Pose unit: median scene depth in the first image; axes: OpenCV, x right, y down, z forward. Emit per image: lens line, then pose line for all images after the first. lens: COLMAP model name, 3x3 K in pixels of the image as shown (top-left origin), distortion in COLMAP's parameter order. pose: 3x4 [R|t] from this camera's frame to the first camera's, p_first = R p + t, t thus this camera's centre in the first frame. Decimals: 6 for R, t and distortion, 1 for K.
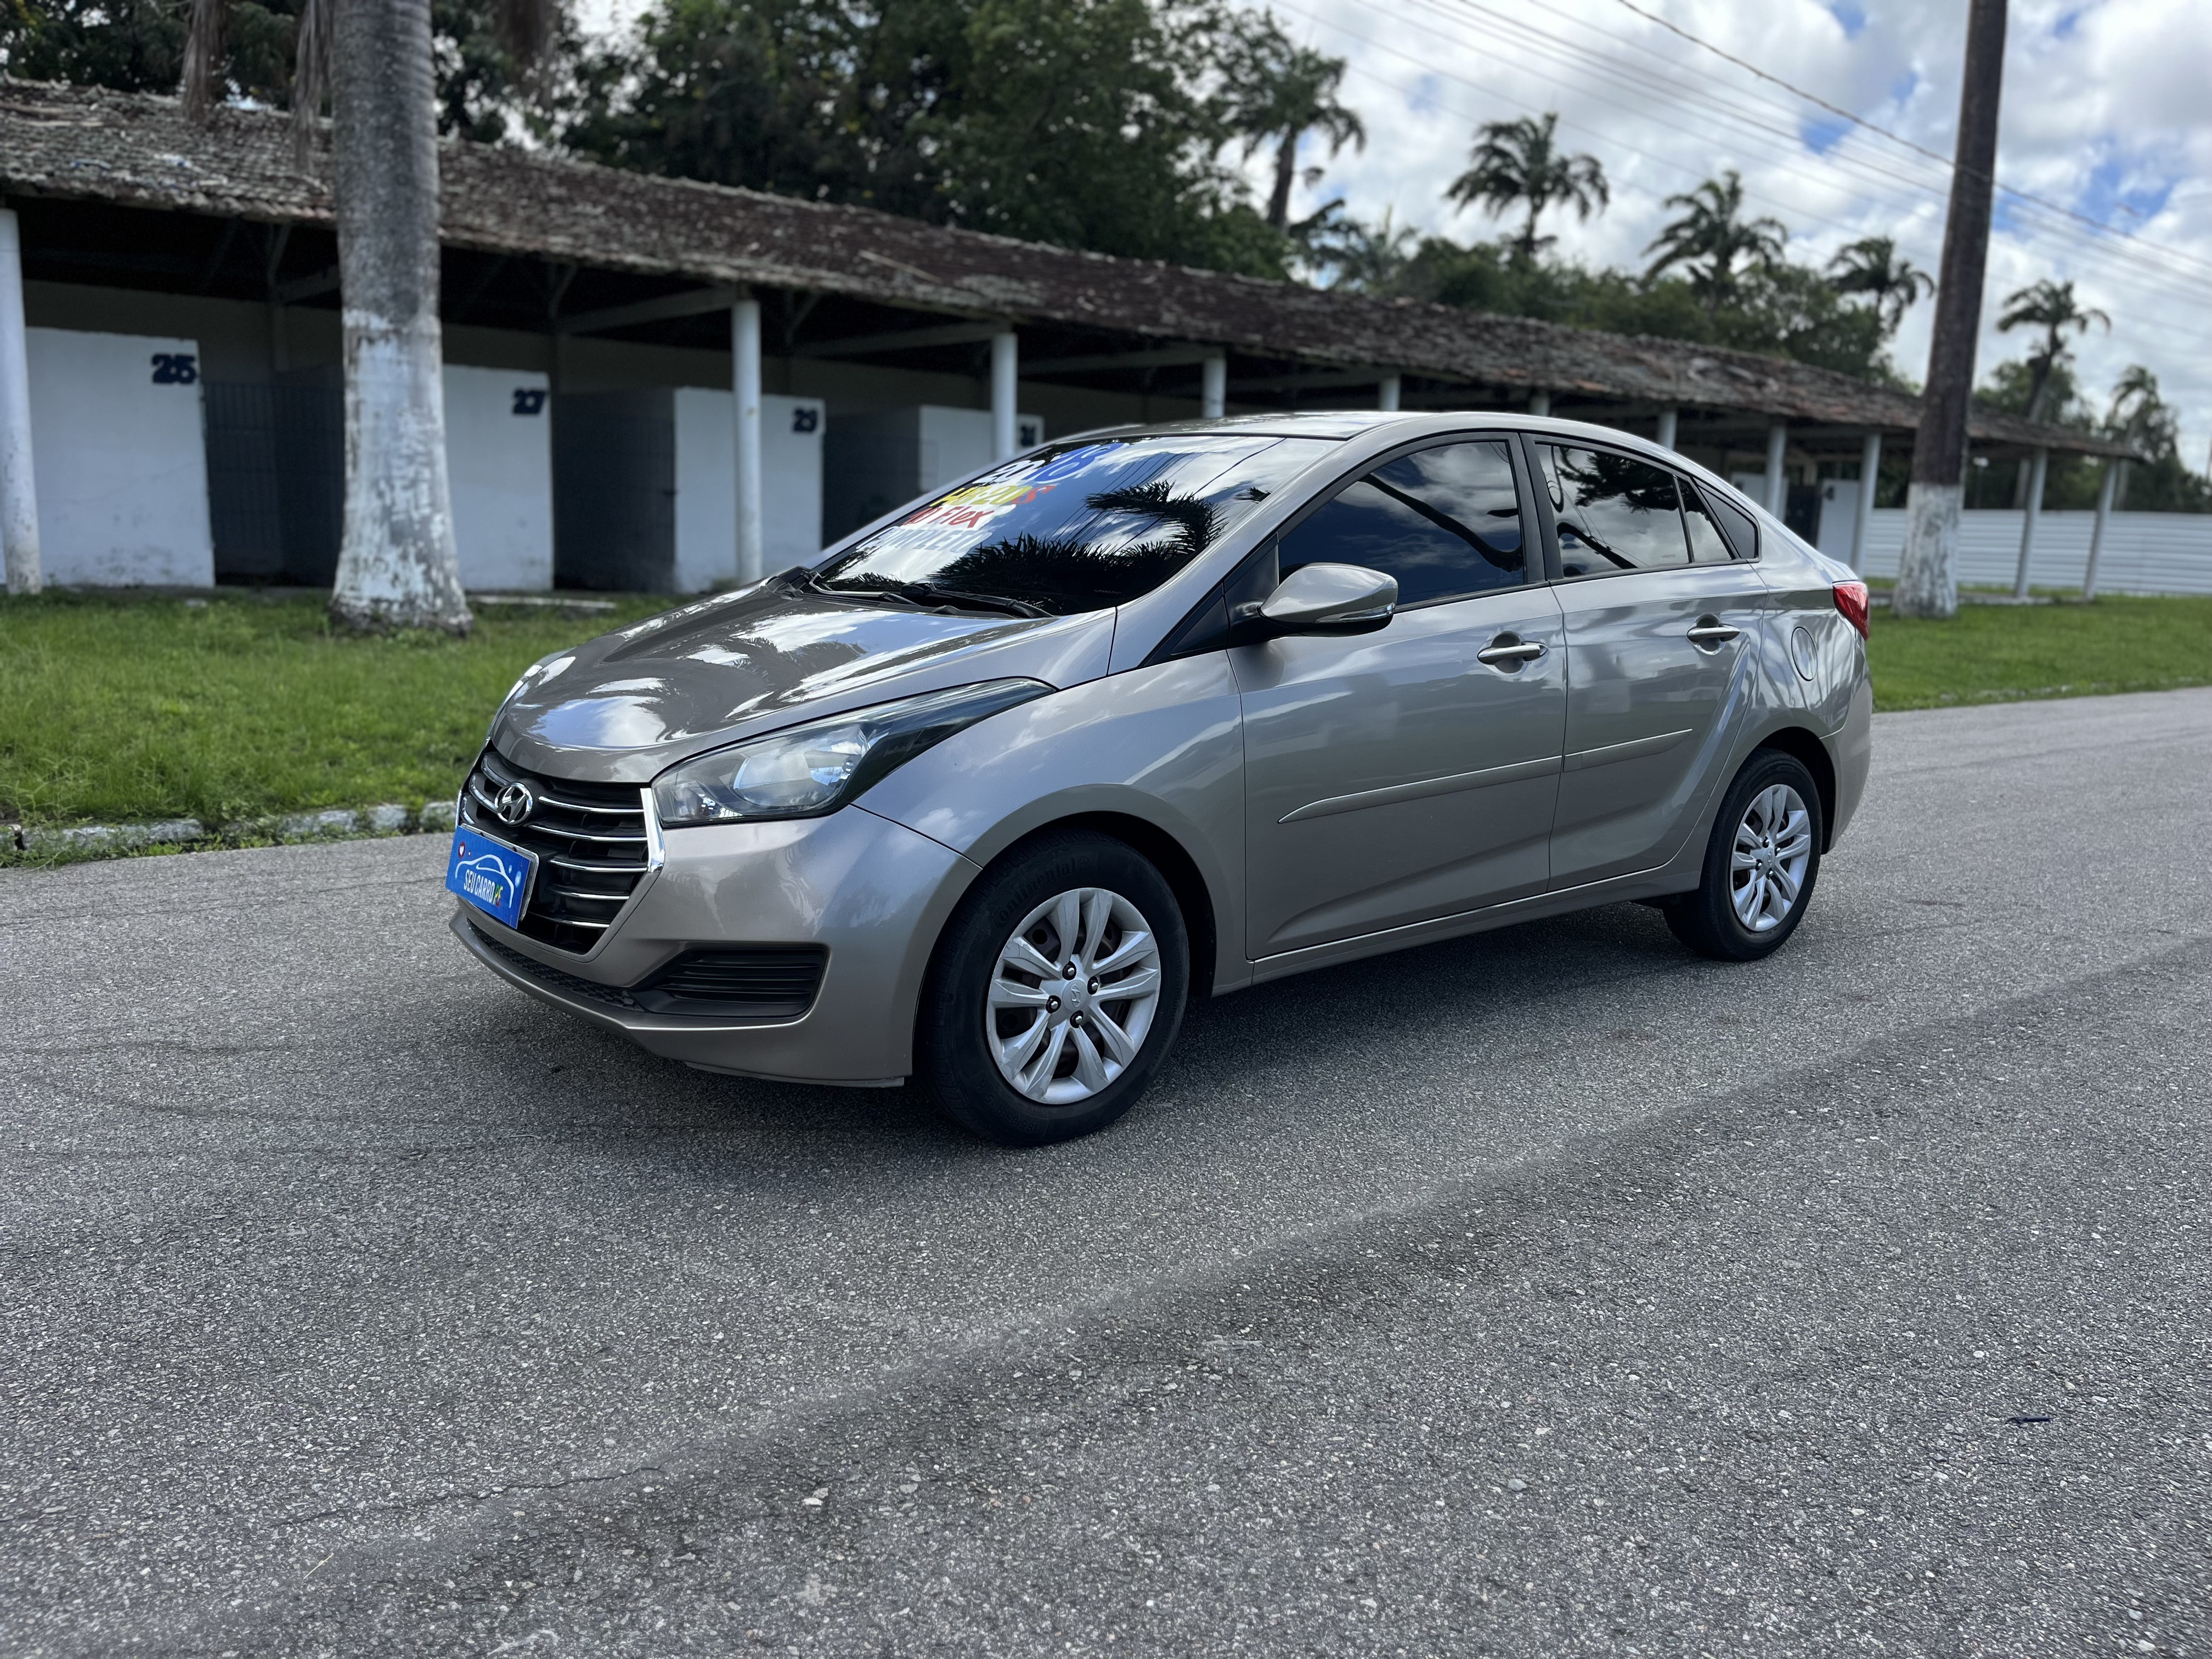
lens RADIAL K [[1667.4, 0, 1094.7], [0, 1667.4, 829.3], [0, 0, 1]] dist [0.063617, -0.080458]
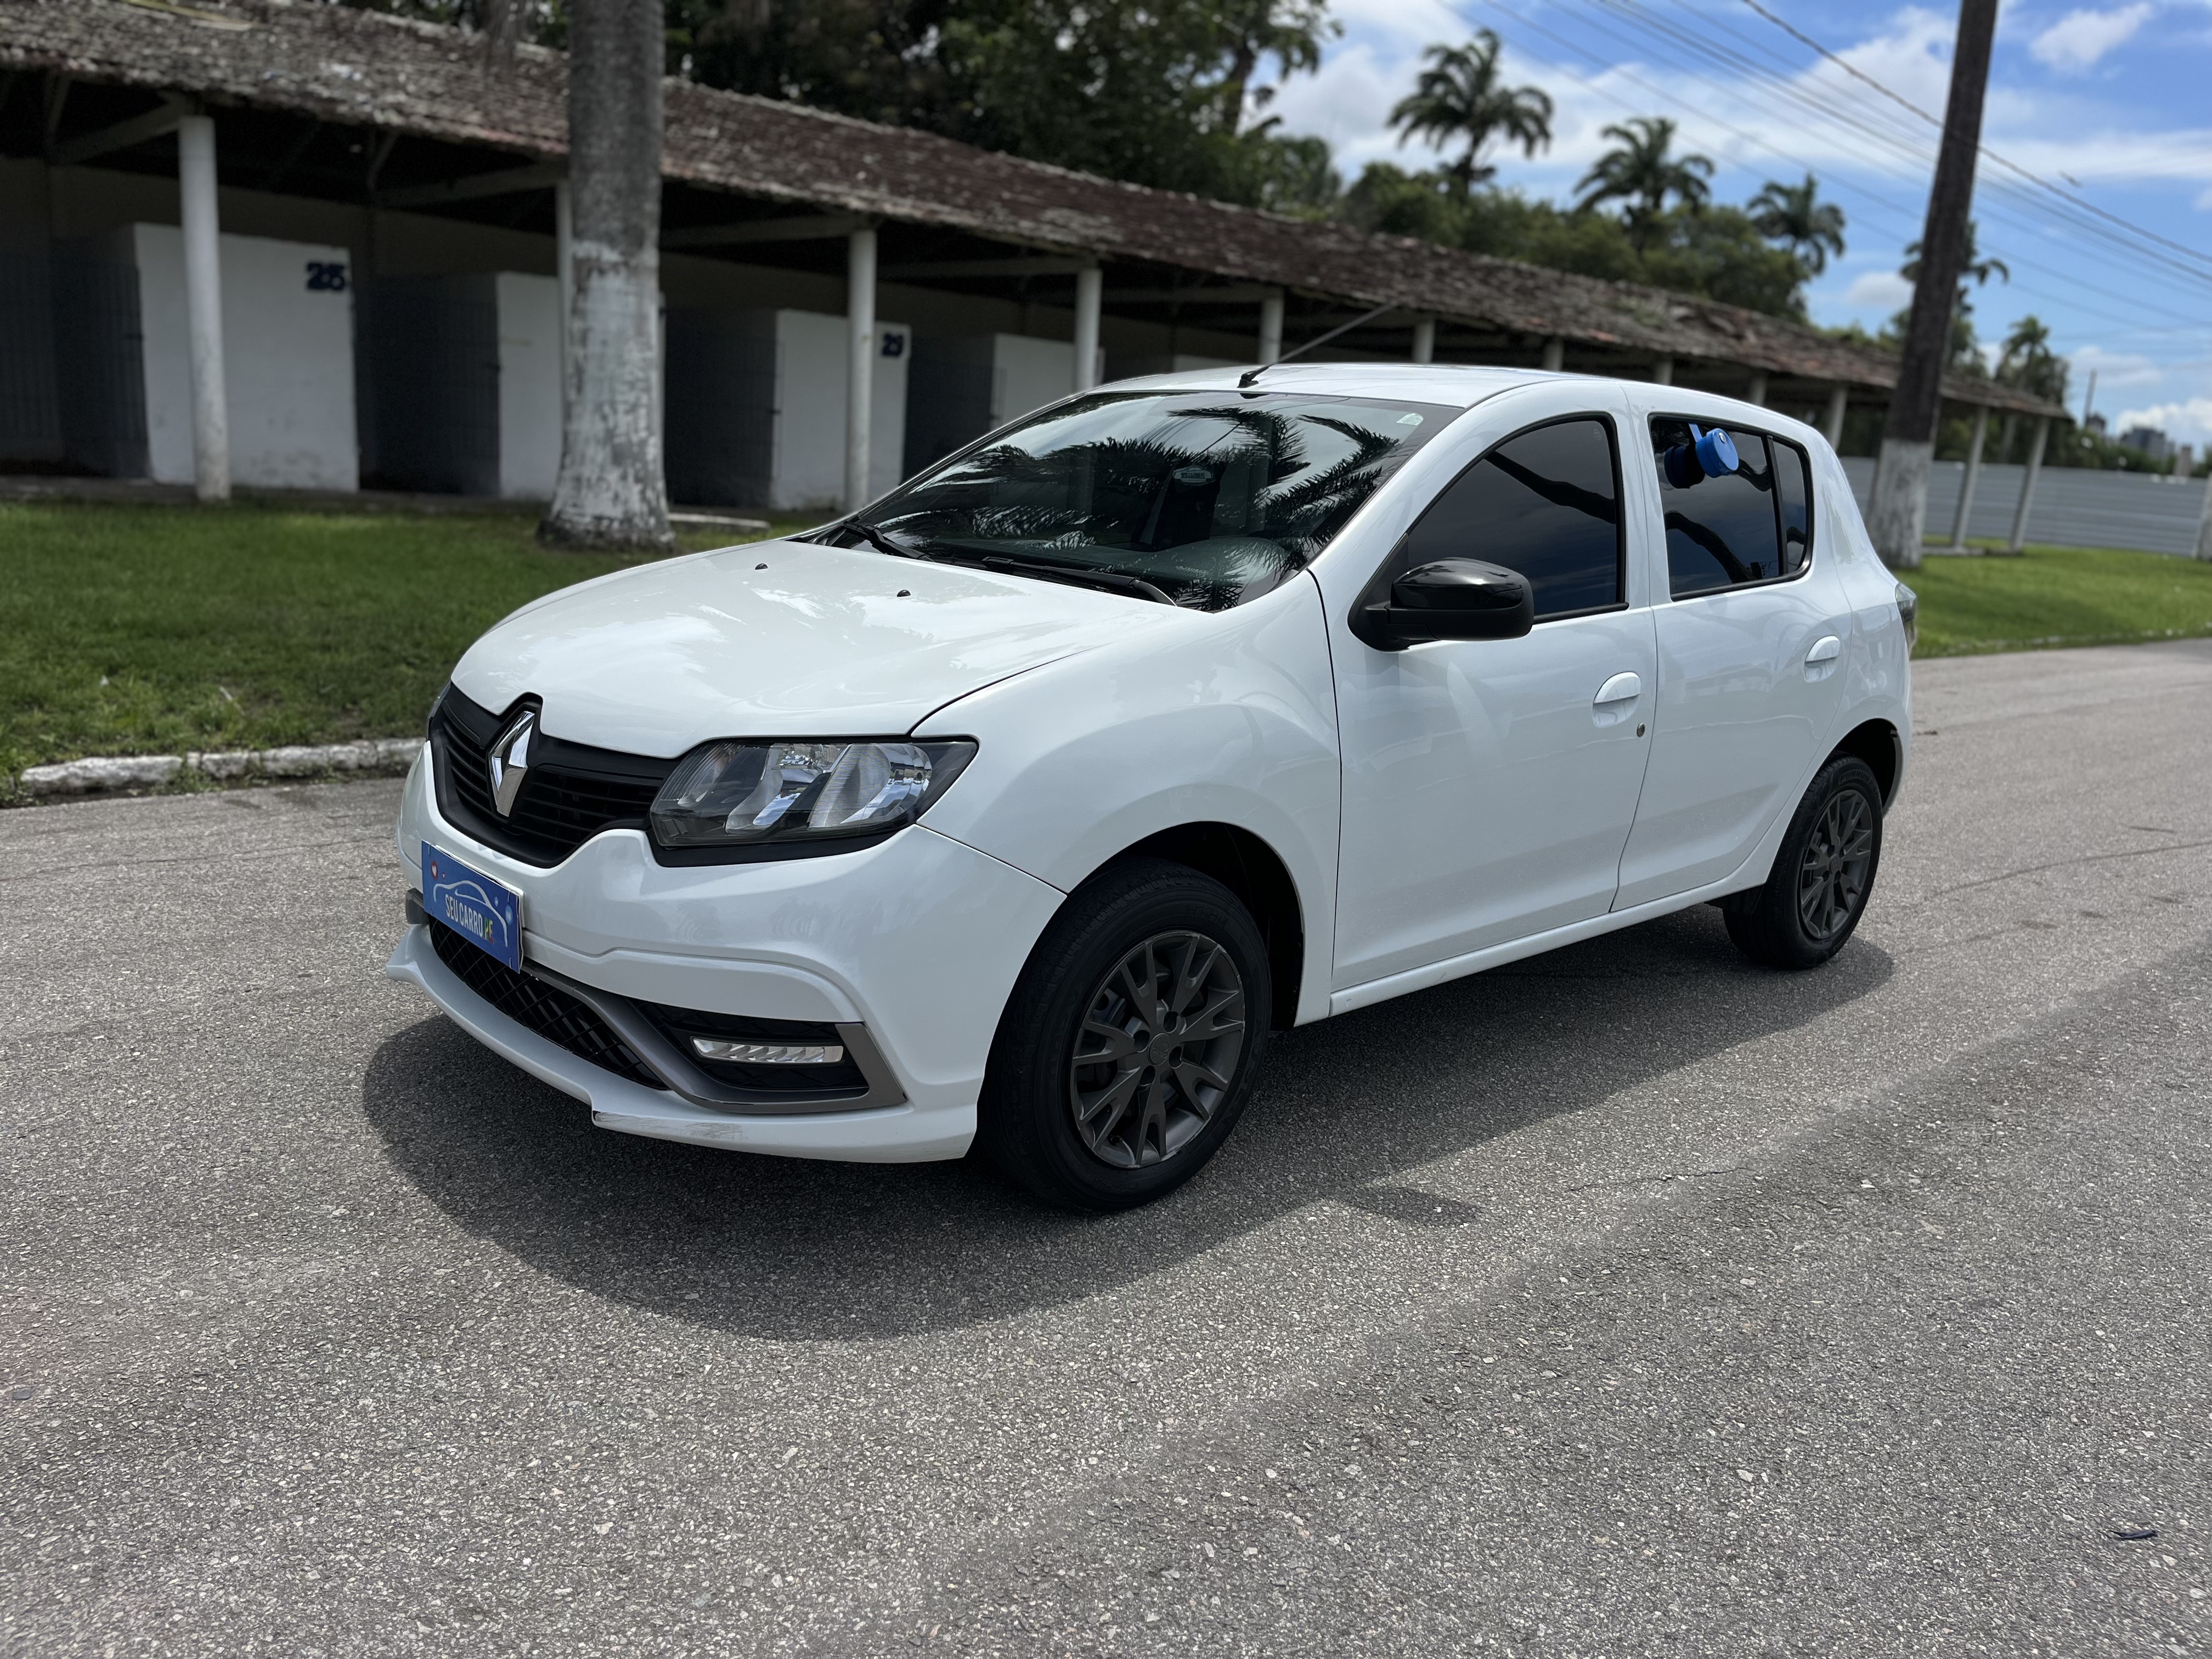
lens RADIAL K [[1667.4, 0, 1092.9], [0, 1667.4, 827.4], [0, 0, 1]] dist [0.063617, -0.080458]
pose [[0.997451, 0.021407, 0.068071, -0.129947], [-0.024791, 0.998478, 0.049269, 0.000163], [-0.066913, -0.050831, 0.996463, -0.066698]]
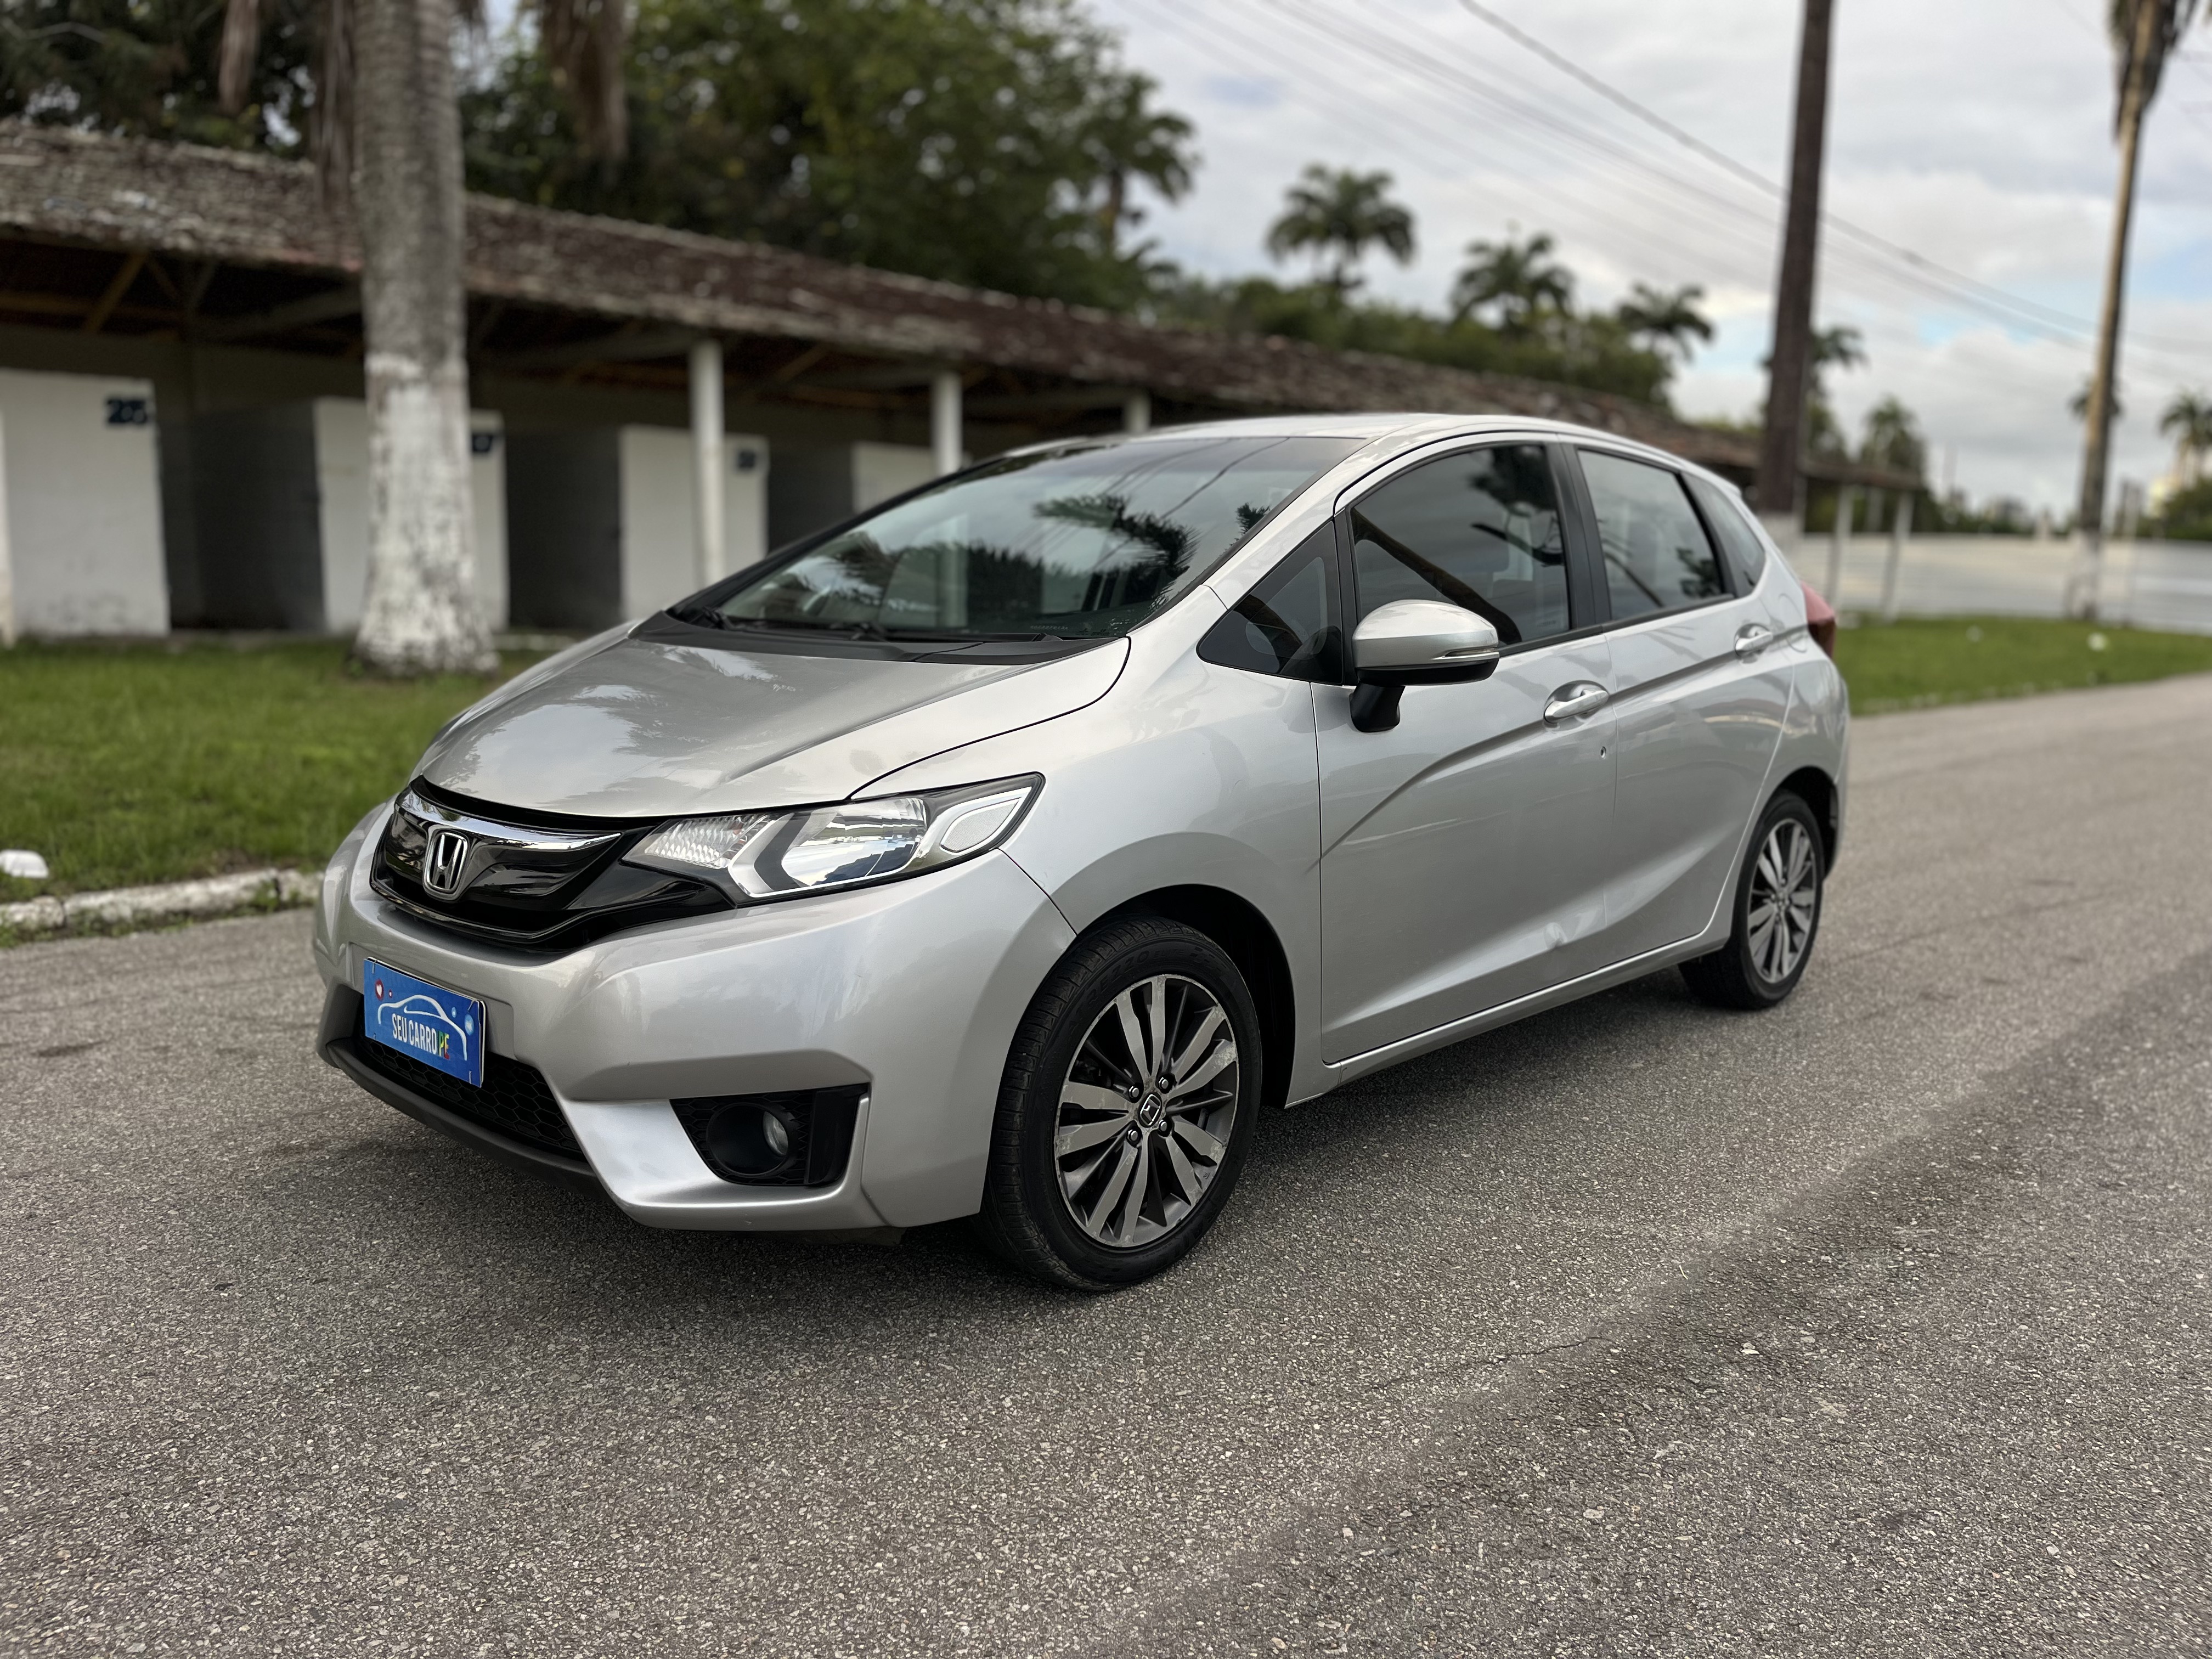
lens RADIAL K [[1667.4, 0, 1095.6], [0, 1667.4, 825.0], [0, 0, 1]] dist [0.063617, -0.080458]
pose [[0.992793, -0.028892, 0.116310, -0.100812], [0.031315, 0.999328, -0.019064, 0.002079], [-0.115681, 0.022569, 0.993030, -0.025517]]
